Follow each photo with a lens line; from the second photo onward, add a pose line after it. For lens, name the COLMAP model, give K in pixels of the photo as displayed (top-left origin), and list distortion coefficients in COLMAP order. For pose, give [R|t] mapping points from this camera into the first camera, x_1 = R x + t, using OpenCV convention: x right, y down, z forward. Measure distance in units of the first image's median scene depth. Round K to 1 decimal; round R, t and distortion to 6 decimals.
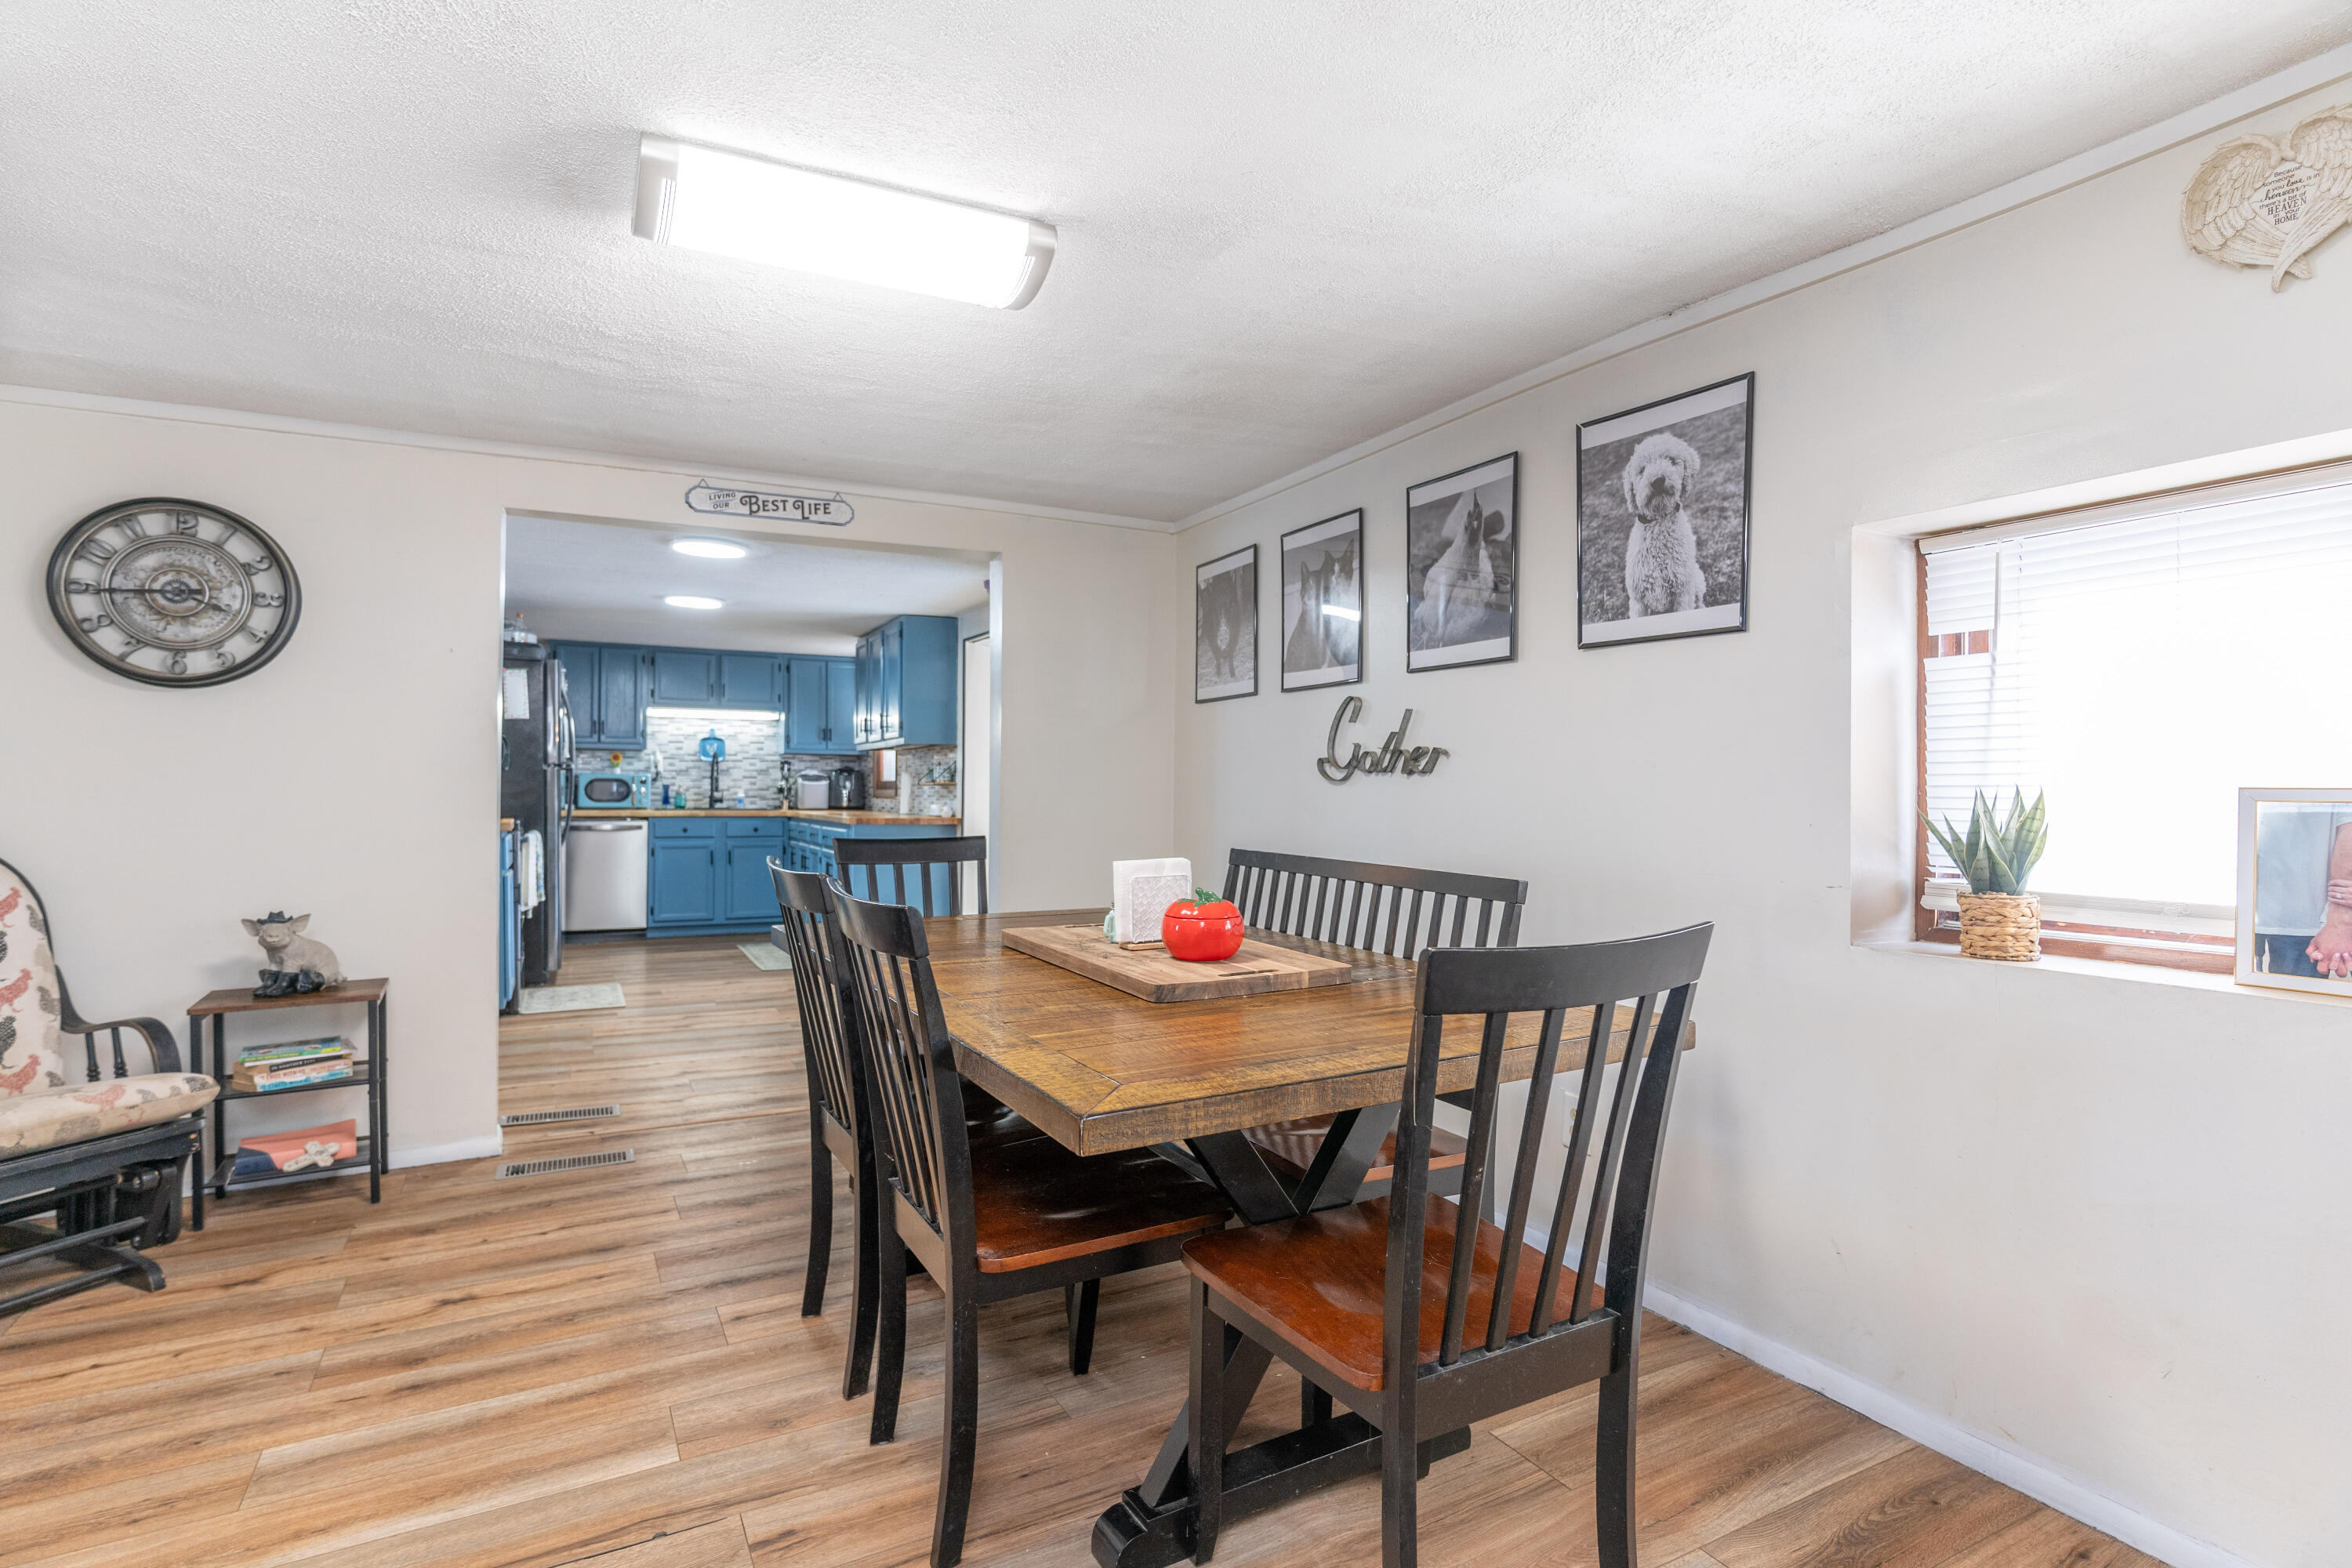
lens RADIAL K [[1125.0, 0, 1224.1], [0, 1125.0, 790.9], [0, 0, 1]] dist [-0.003283, 0.001229]
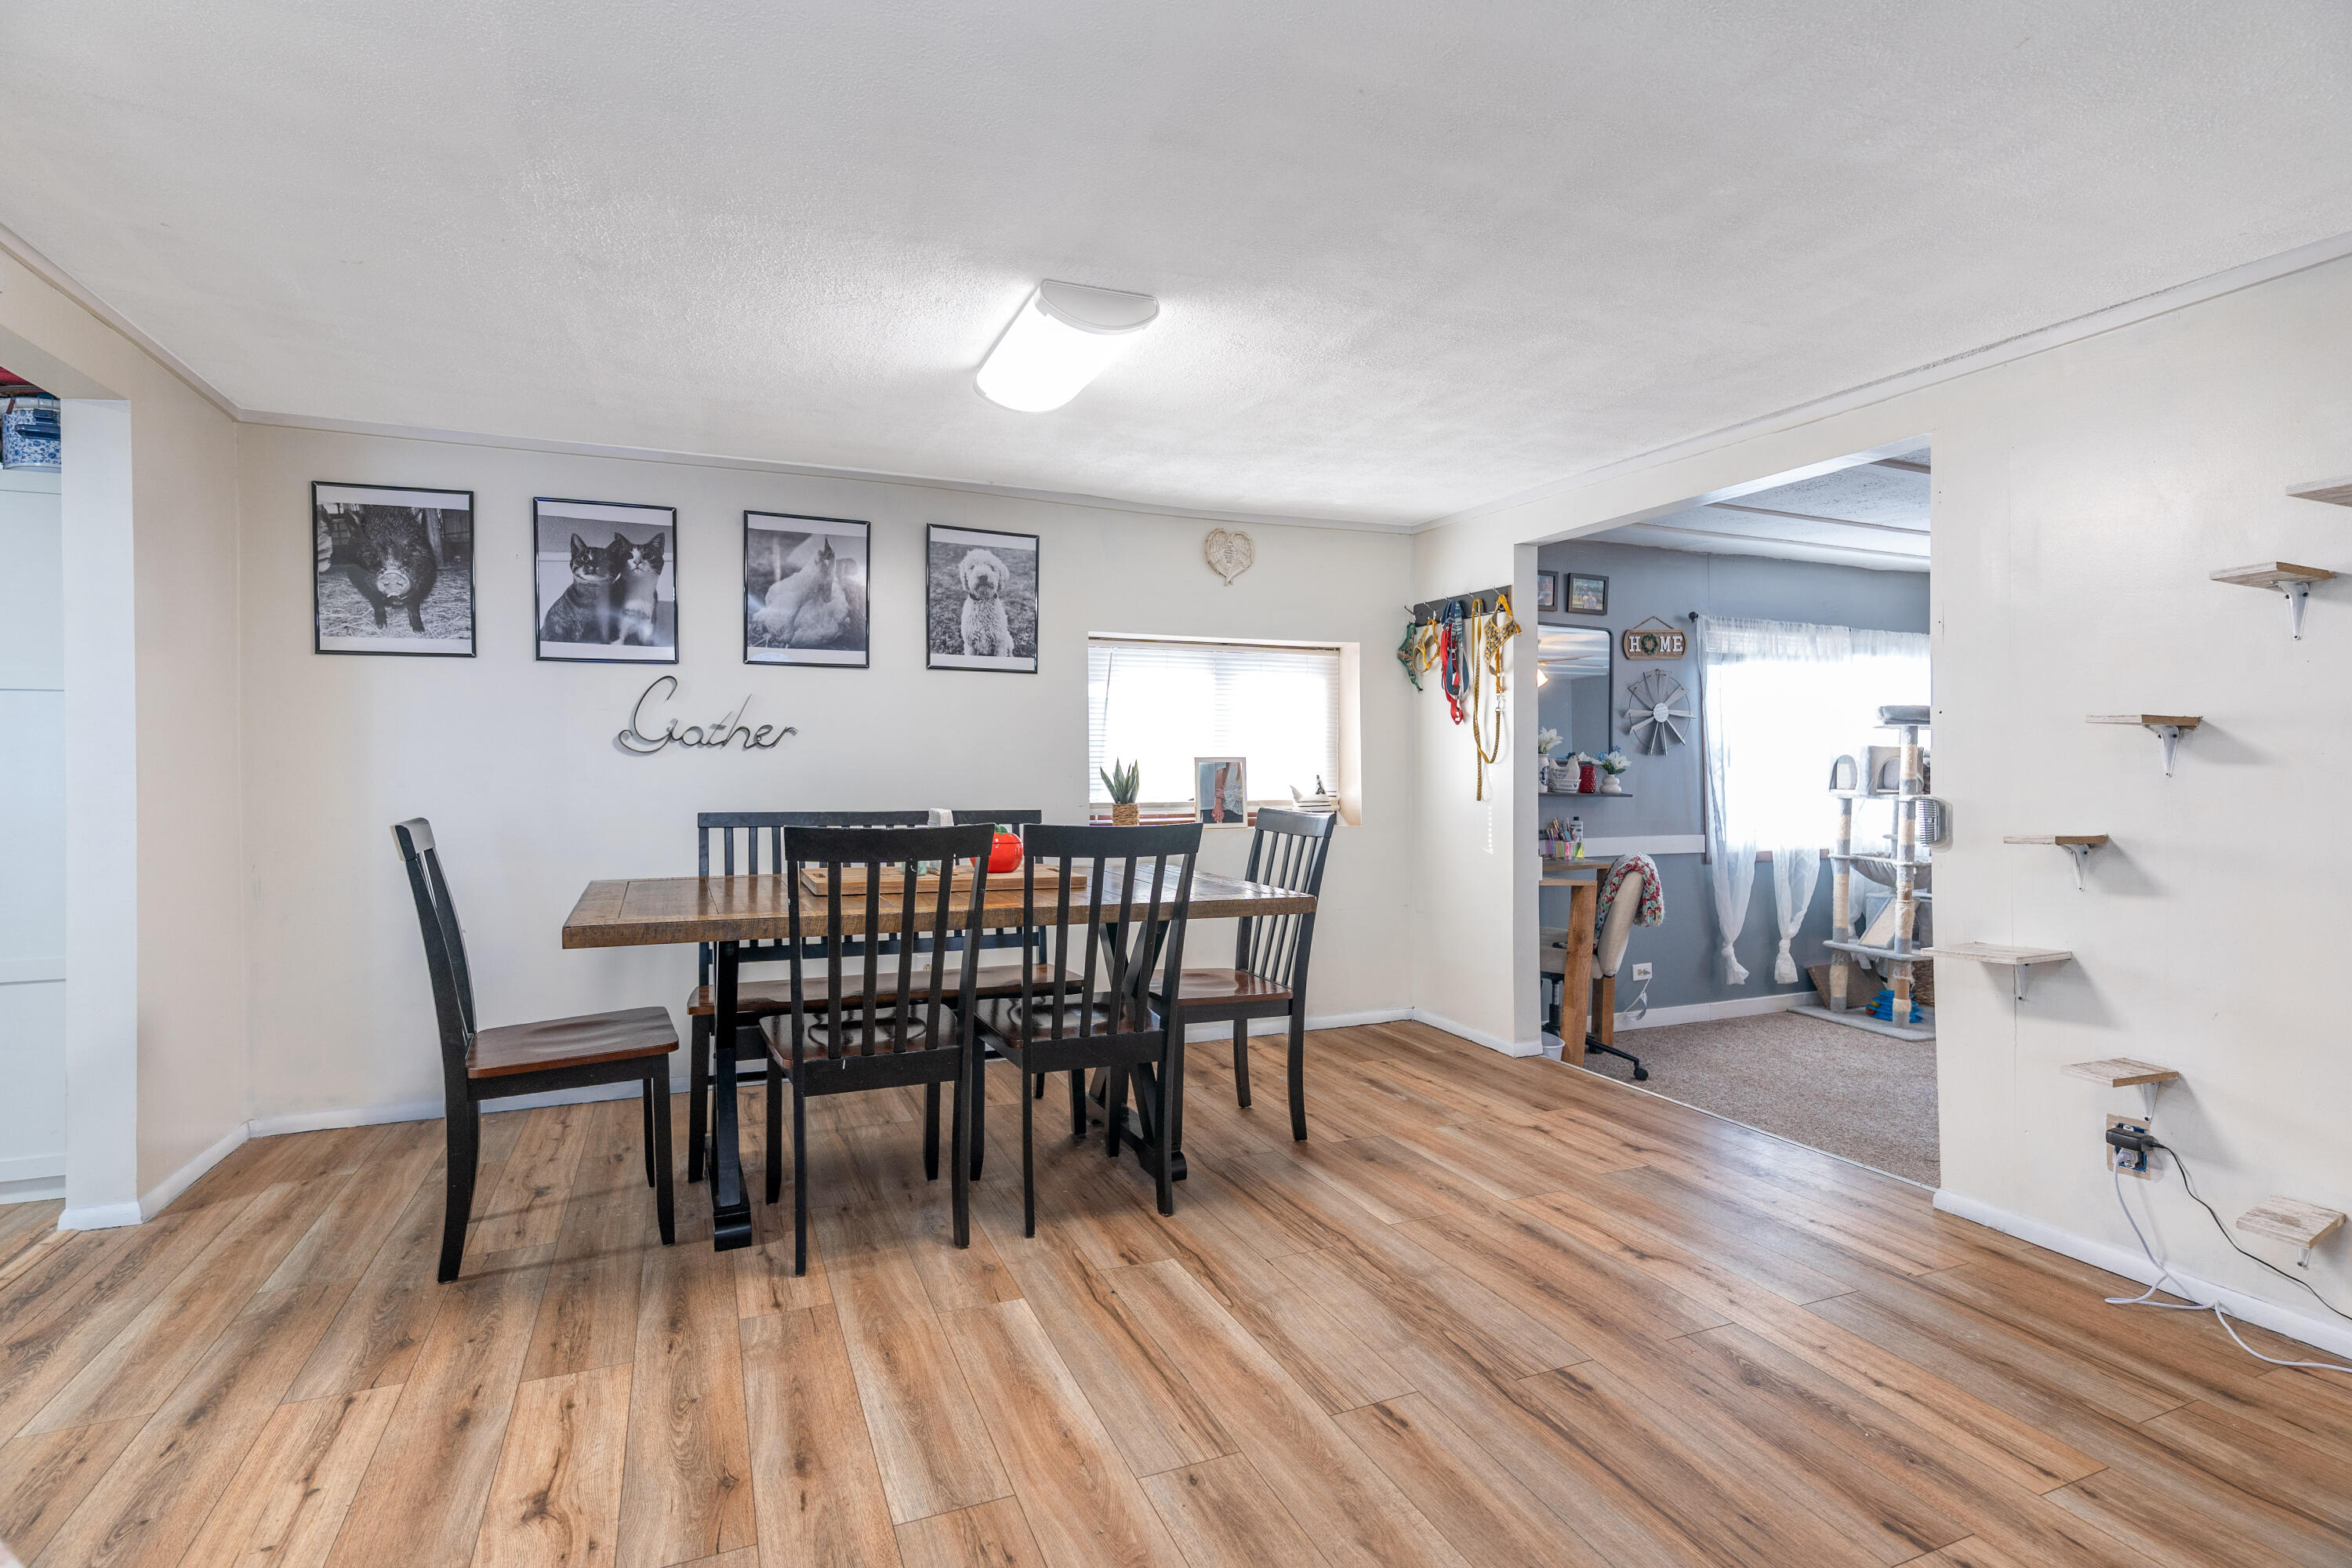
lens RADIAL K [[1125.0, 0, 1179.6], [0, 1125.0, 757.2], [0, 0, 1]] dist [-0.003283, 0.001229]
pose [[0.122562, -0.000435, 0.992461, -0.992273], [0.006077, 0.999981, -0.000312, -0.001238], [-0.992442, 0.006069, 0.122562, 0.393122]]
